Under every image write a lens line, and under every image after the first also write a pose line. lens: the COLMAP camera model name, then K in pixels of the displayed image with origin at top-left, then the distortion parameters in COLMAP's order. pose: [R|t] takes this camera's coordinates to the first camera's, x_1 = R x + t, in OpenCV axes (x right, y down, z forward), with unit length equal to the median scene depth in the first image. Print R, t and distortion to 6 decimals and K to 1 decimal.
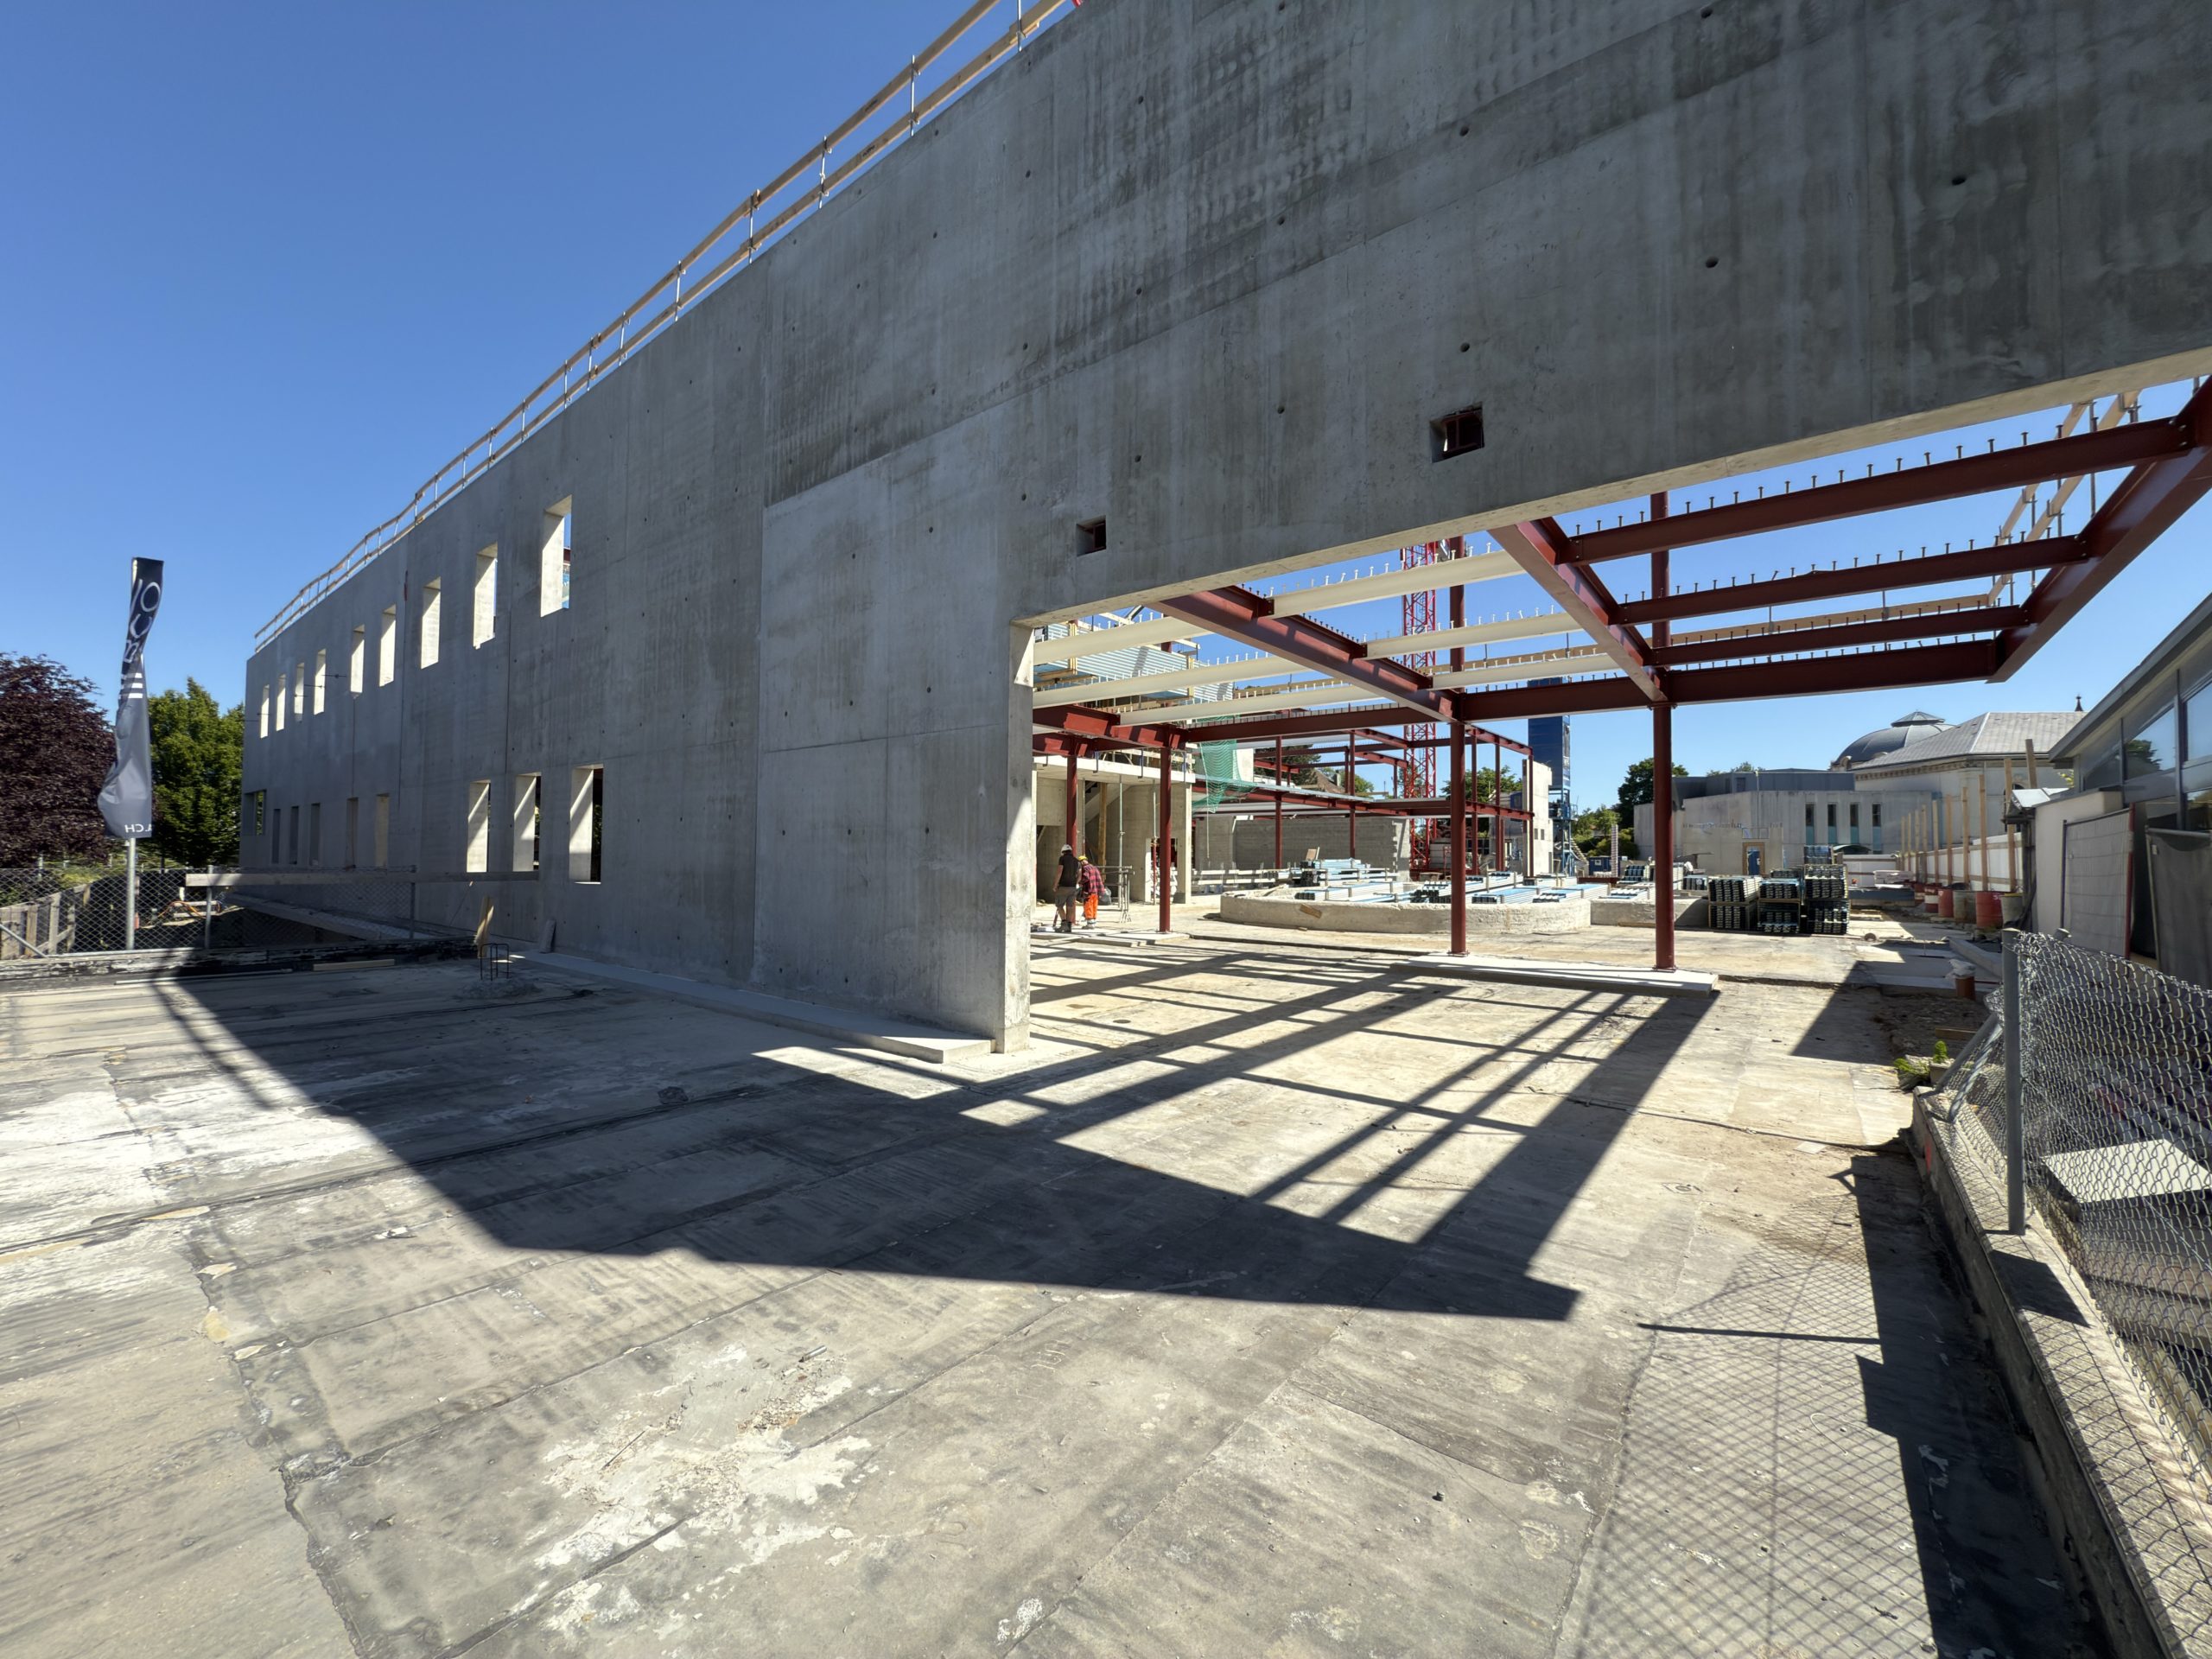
lens RADIAL K [[882.1, 0, 1104.6], [0, 882.1, 832.6], [0, 0, 1]] dist [-0.000530, 0.000024]
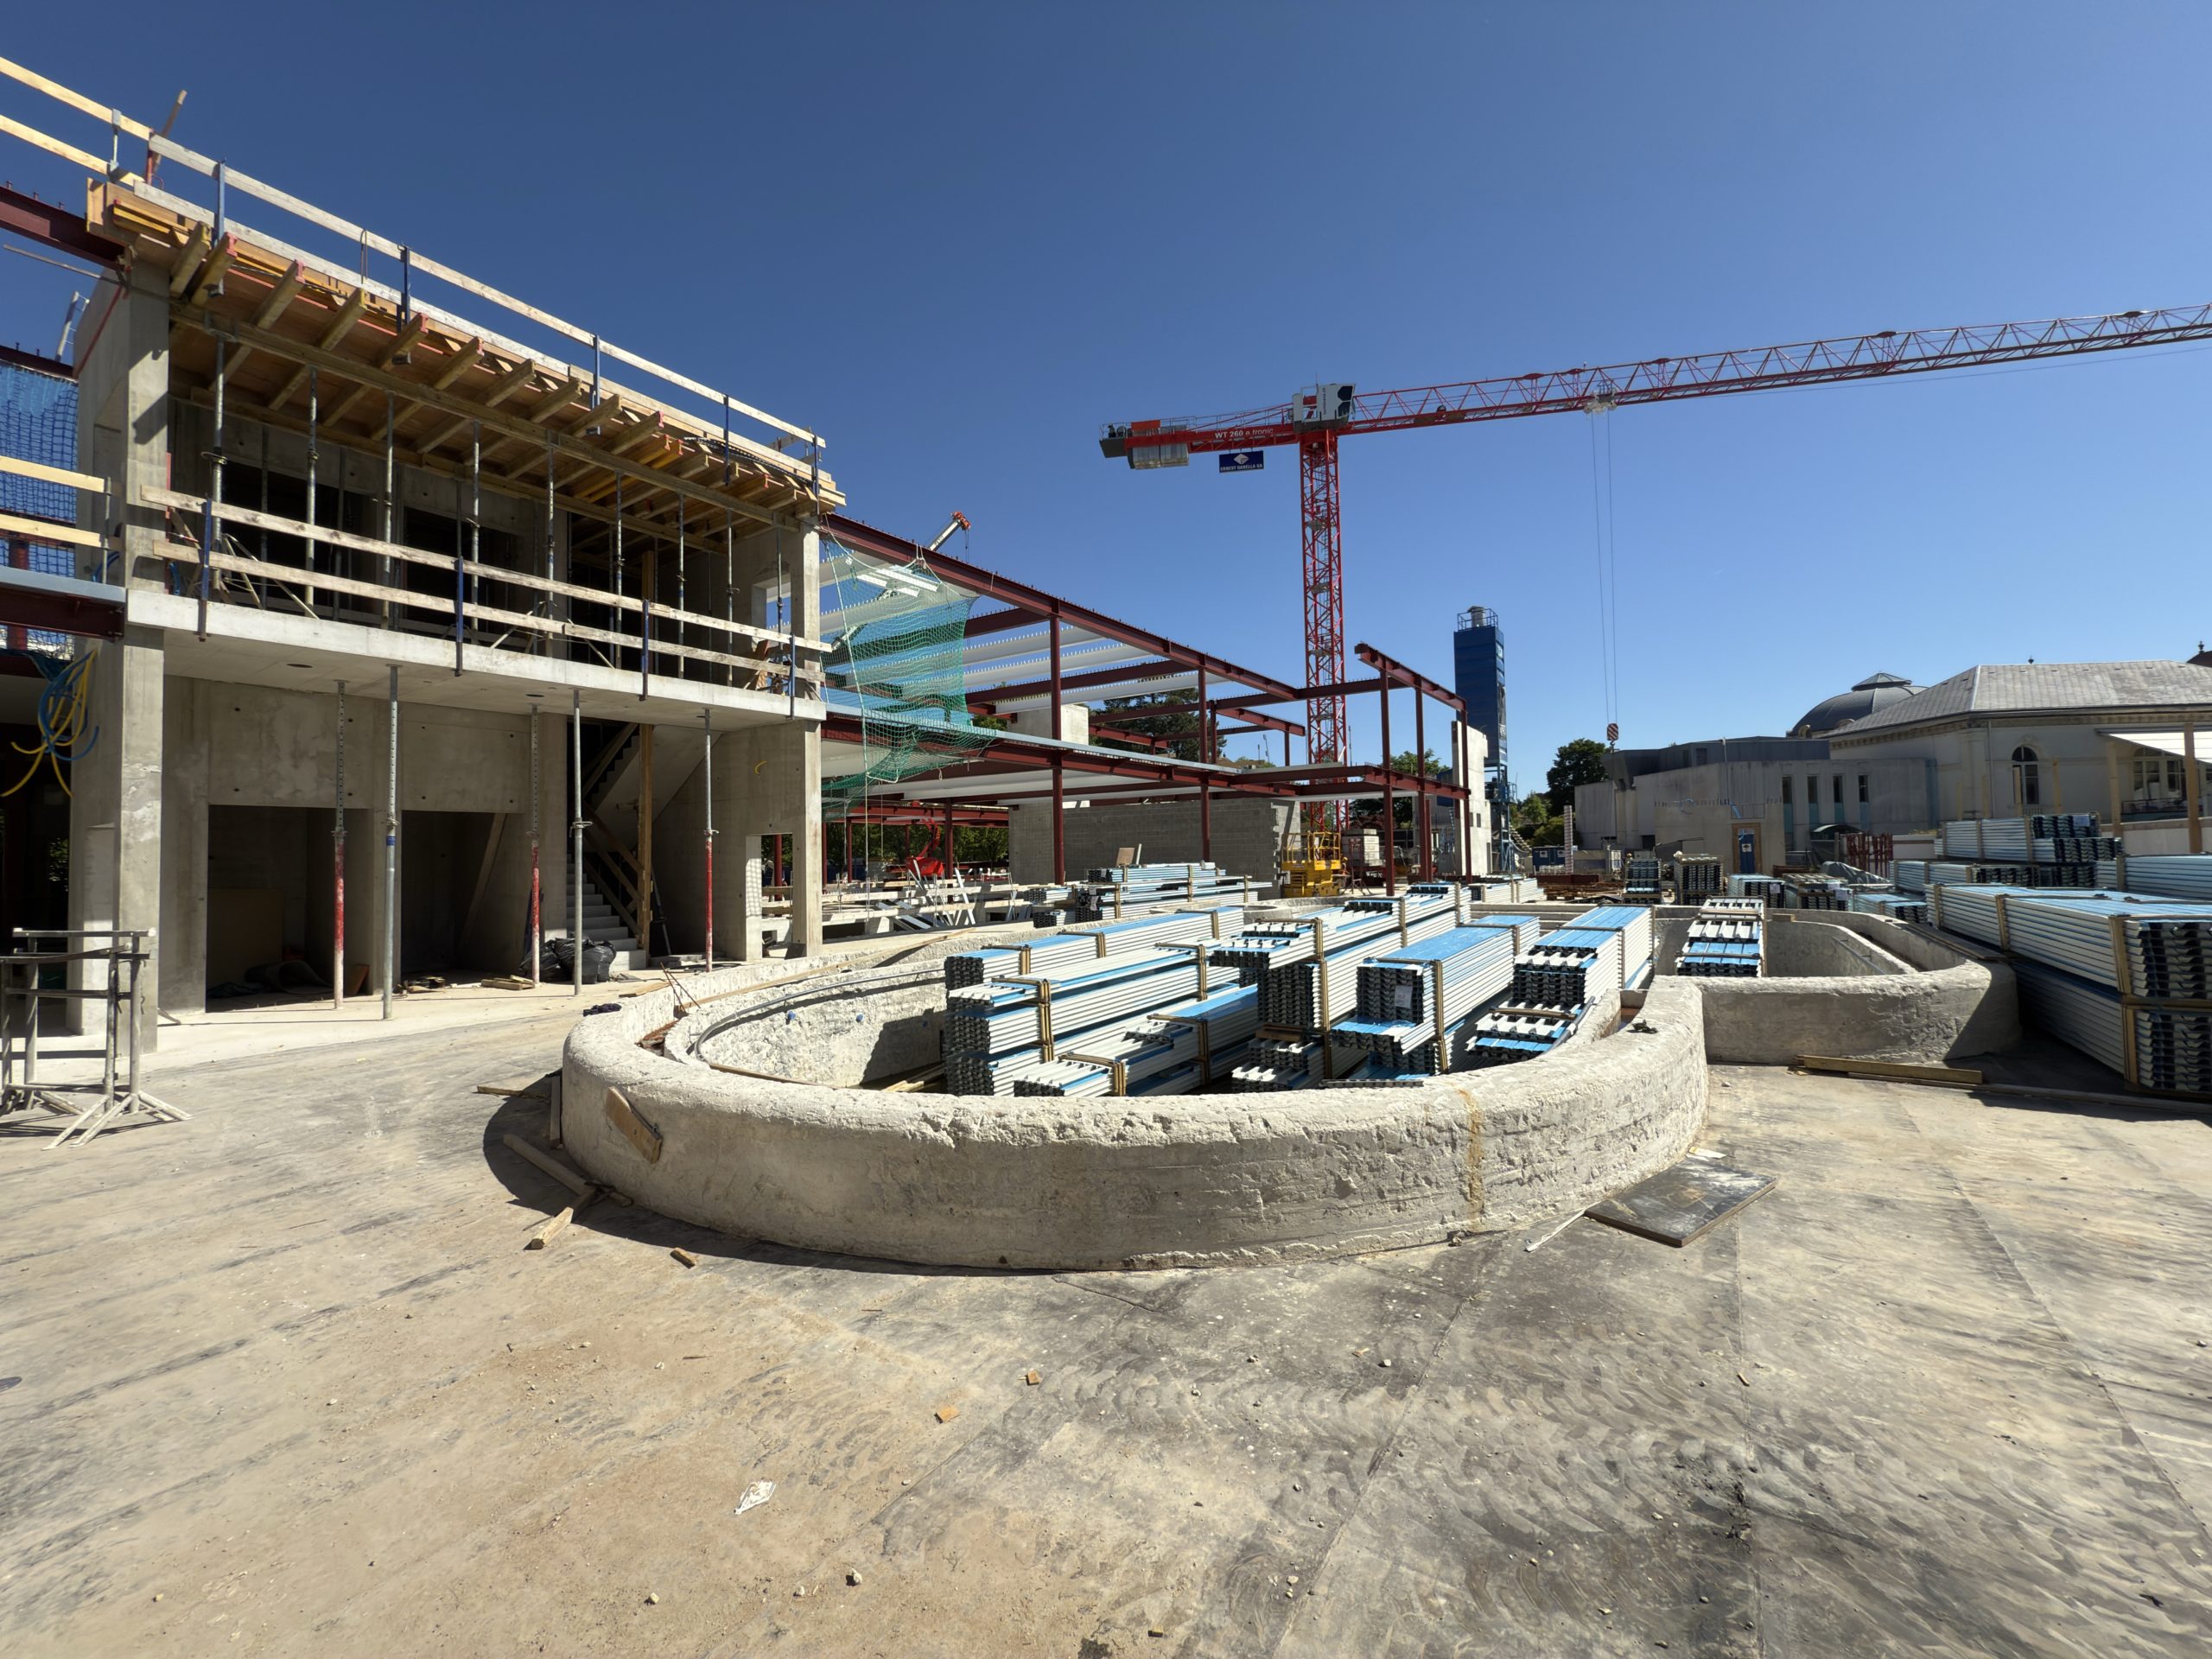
lens RADIAL K [[882.1, 0, 1106.2], [0, 882.1, 828.2], [0, 0, 1]] dist [-0.000530, 0.000024]
pose [[0.996927, -0.024609, 0.074365, 0.101232], [0.025150, 0.999664, -0.006345, 0.004996], [-0.074184, 0.008196, 0.997211, 0.226558]]
